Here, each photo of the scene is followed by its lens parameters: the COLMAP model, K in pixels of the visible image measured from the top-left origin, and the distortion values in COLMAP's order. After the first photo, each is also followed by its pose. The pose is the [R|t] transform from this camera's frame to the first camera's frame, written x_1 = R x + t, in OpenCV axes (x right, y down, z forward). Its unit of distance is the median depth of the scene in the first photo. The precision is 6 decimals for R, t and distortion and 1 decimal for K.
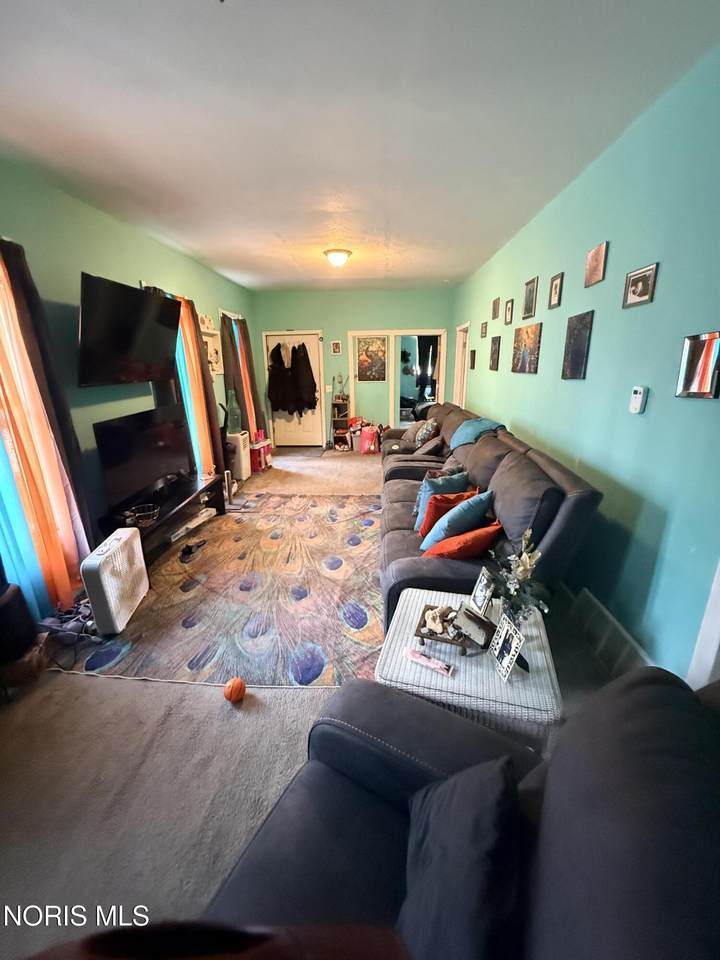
lens RADIAL K [[387.4, 0, 359.7], [0, 387.4, 478.4], [0, 0, 1]] dist [-0.000072, 0.000000]
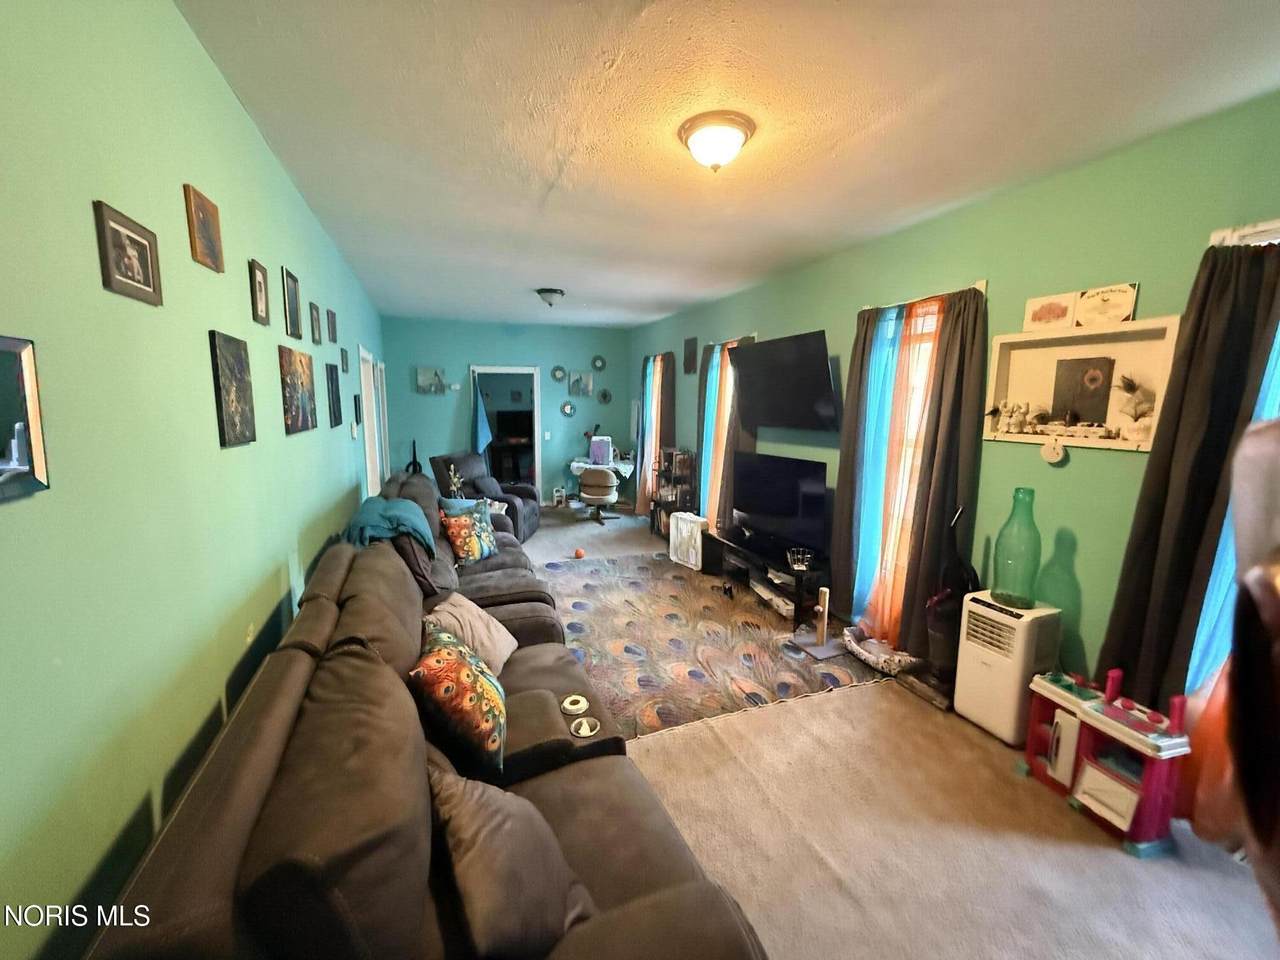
lens RADIAL K [[516.5, 0, 638.5], [0, 516.5, 477.9], [0, 0, 1]] dist [-0.000072, 0.000000]
pose [[-0.909750, 0.060380, -0.410743, 0.230131], [-0.123972, 0.904715, 0.407580, -0.455575], [0.396215, 0.421716, -0.815579, 1.449003]]
